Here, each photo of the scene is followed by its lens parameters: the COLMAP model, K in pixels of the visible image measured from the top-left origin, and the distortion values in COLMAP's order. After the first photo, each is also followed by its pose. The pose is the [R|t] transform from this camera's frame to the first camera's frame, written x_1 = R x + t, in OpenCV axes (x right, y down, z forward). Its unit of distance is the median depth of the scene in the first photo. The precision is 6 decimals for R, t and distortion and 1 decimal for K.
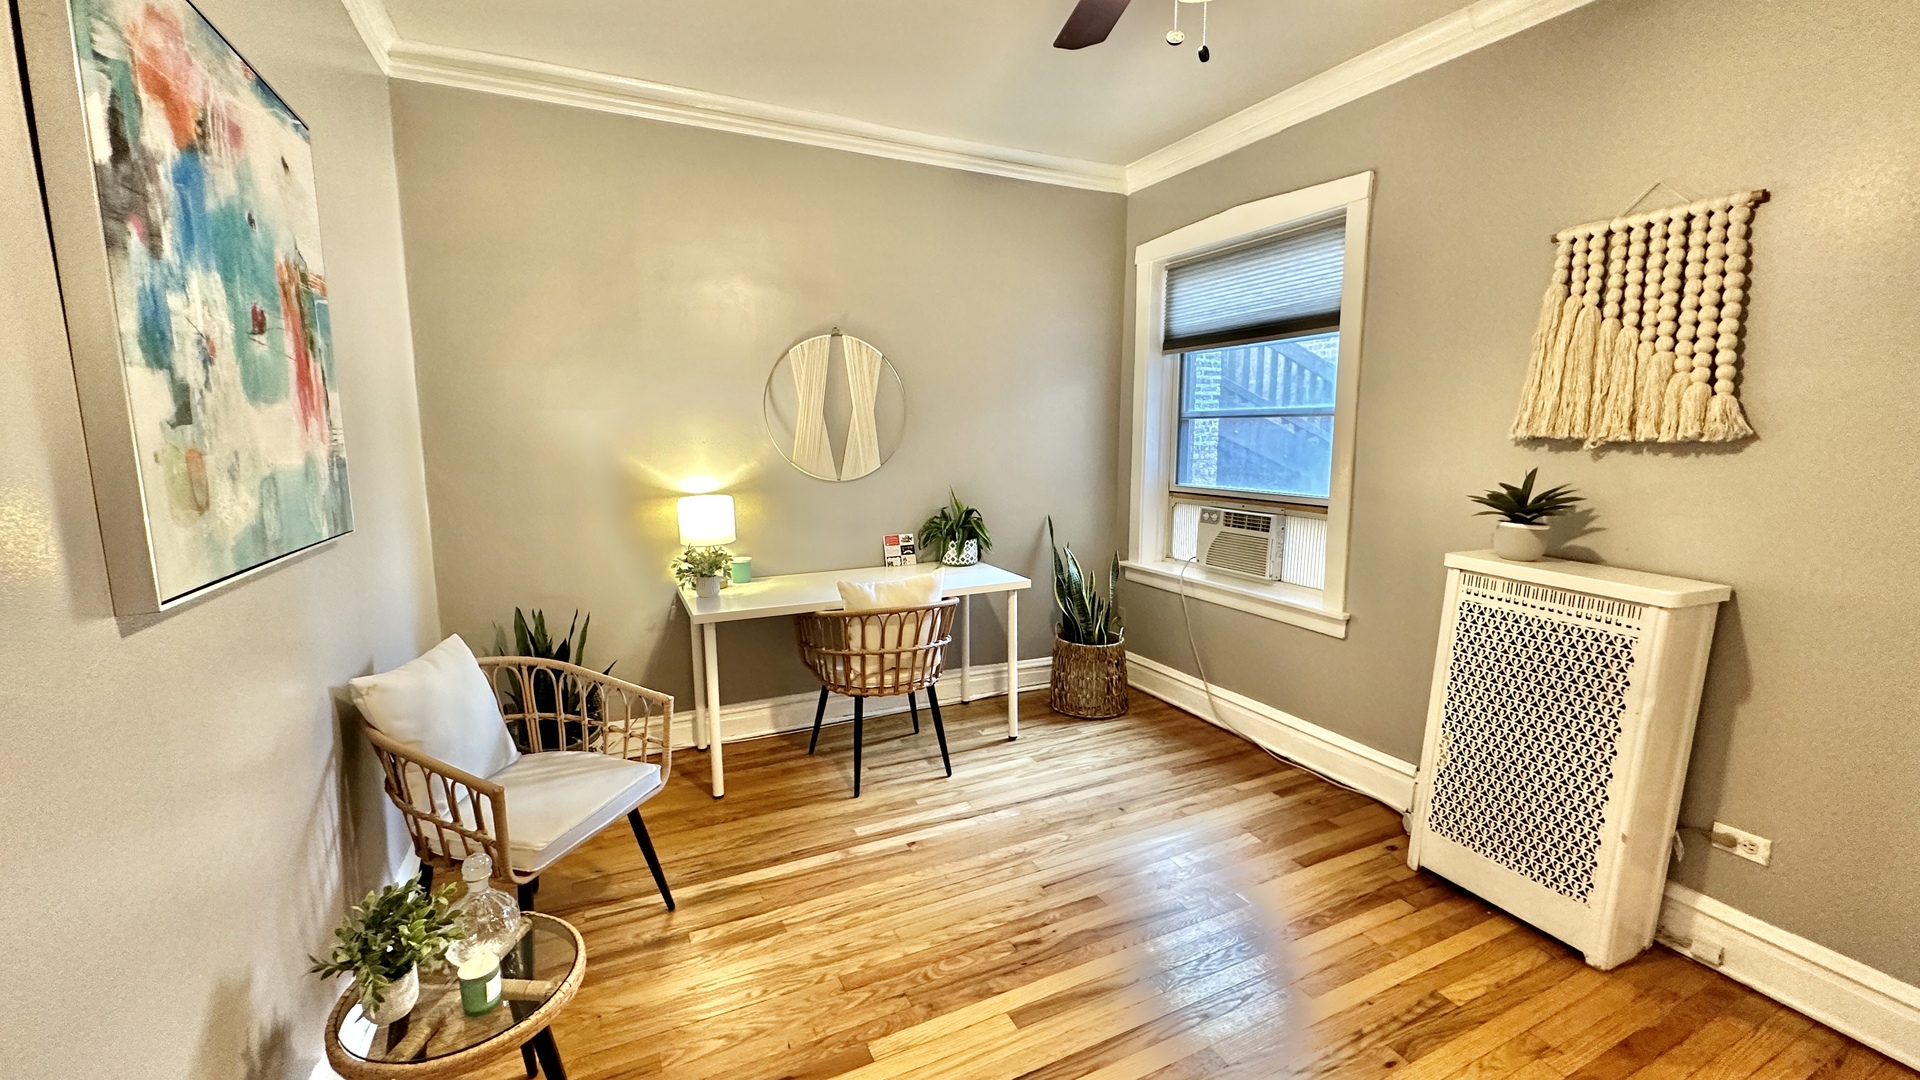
lens RADIAL K [[763.9, 0, 953.6], [0, 763.9, 541.2], [0, 0, 1]] dist [-0.000205, -0.000002]
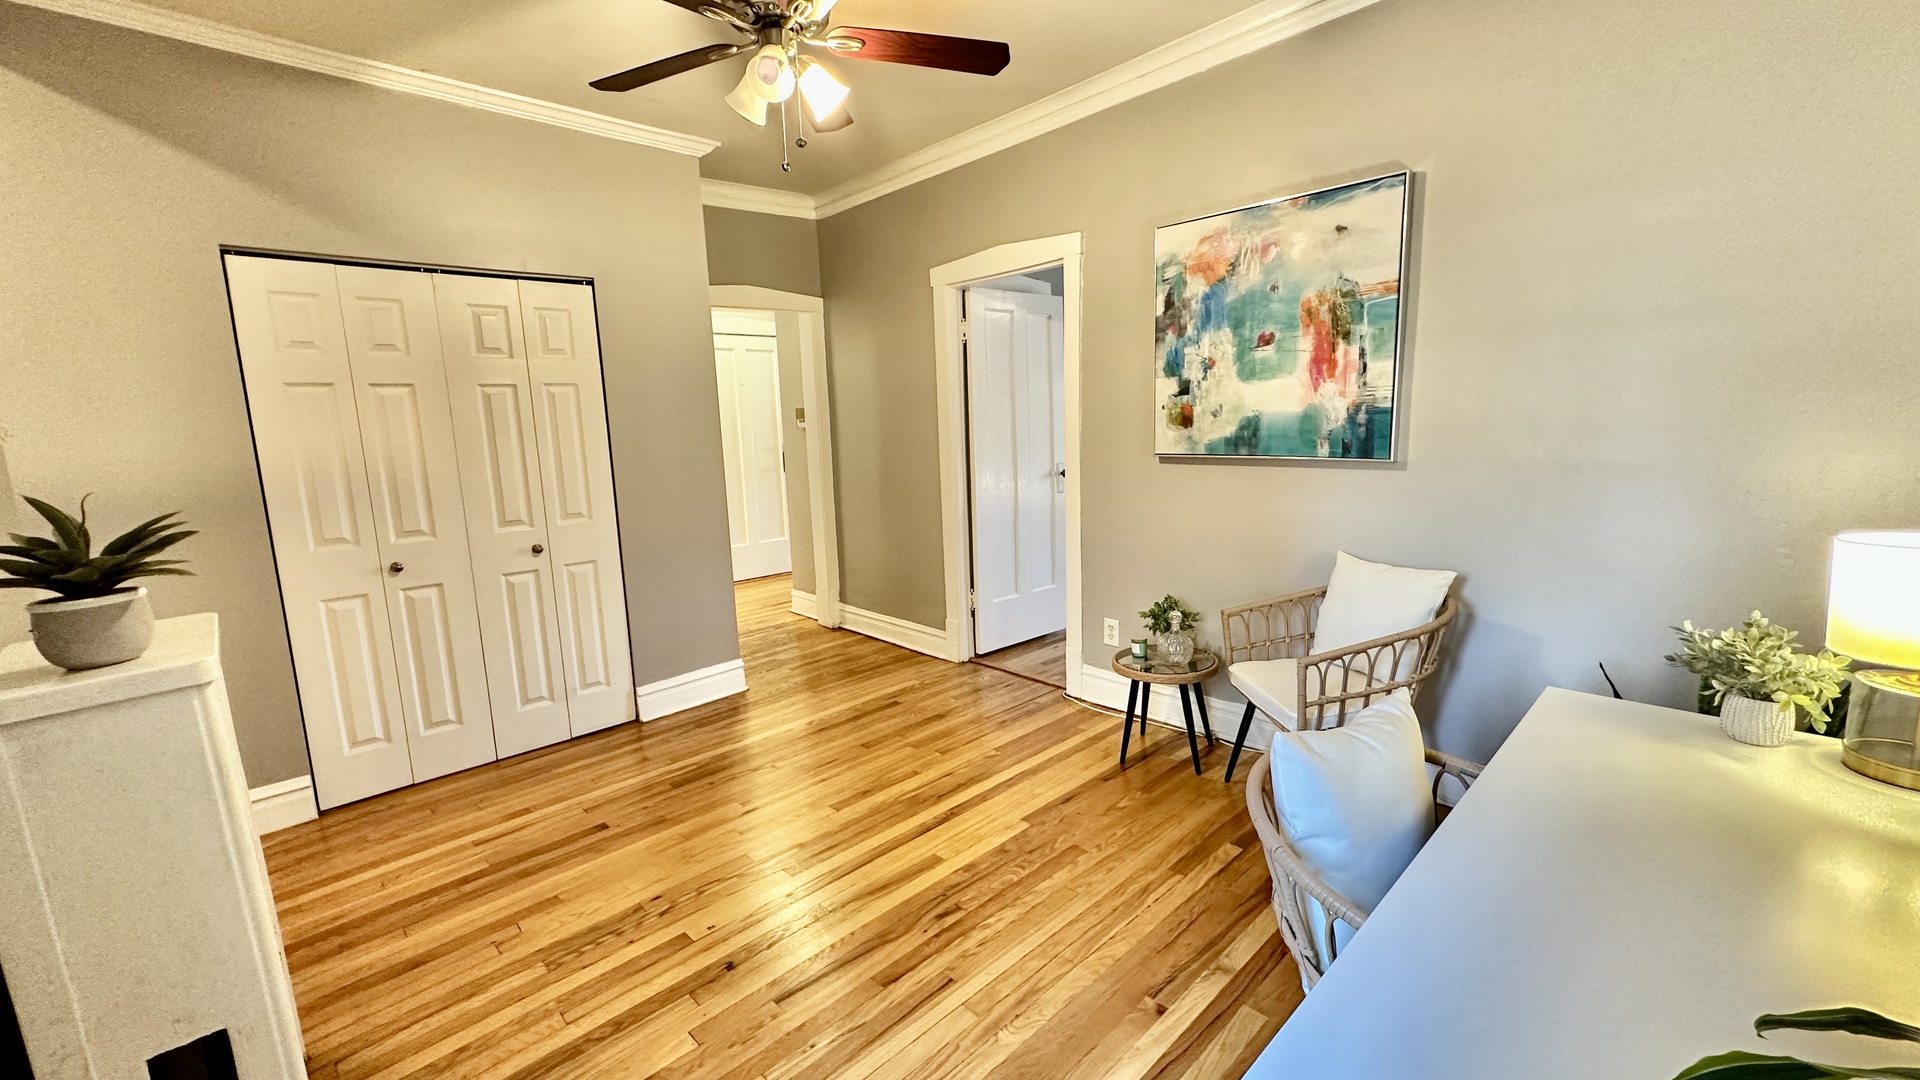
lens RADIAL K [[763.9, 0, 953.6], [0, 763.9, 541.2], [0, 0, 1]] dist [-0.000205, -0.000002]
pose [[-0.949325, 0.082168, -0.303366, 0.353530], [-0.010106, 0.956742, 0.290762, -0.231414], [0.314134, 0.279093, -0.907429, 1.772841]]
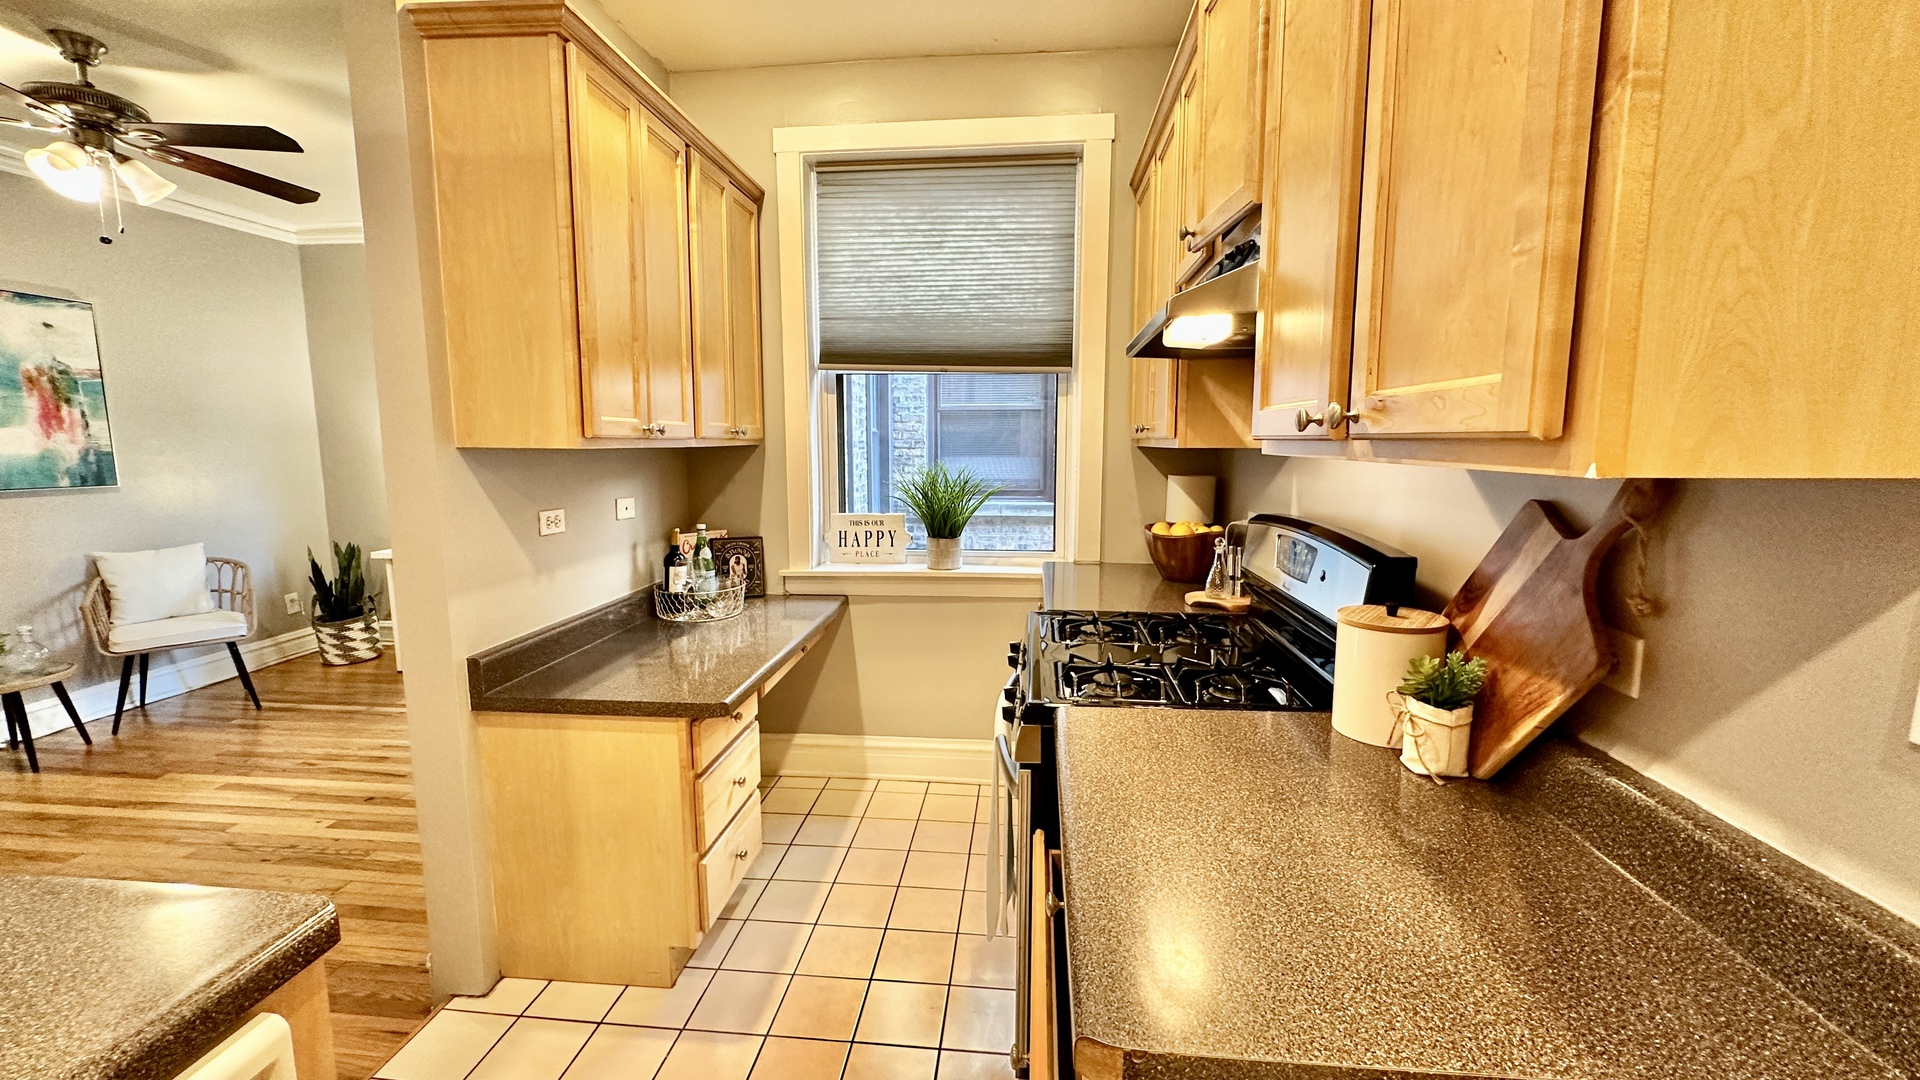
lens RADIAL K [[763.9, 0, 953.6], [0, 763.9, 541.2], [0, 0, 1]] dist [-0.000205, -0.000002]
pose [[0.854024, 0.067809, -0.515796, 2.002190], [-0.070644, 0.997401, 0.014156, -0.045662], [0.515416, 0.024348, 0.856594, 0.324431]]
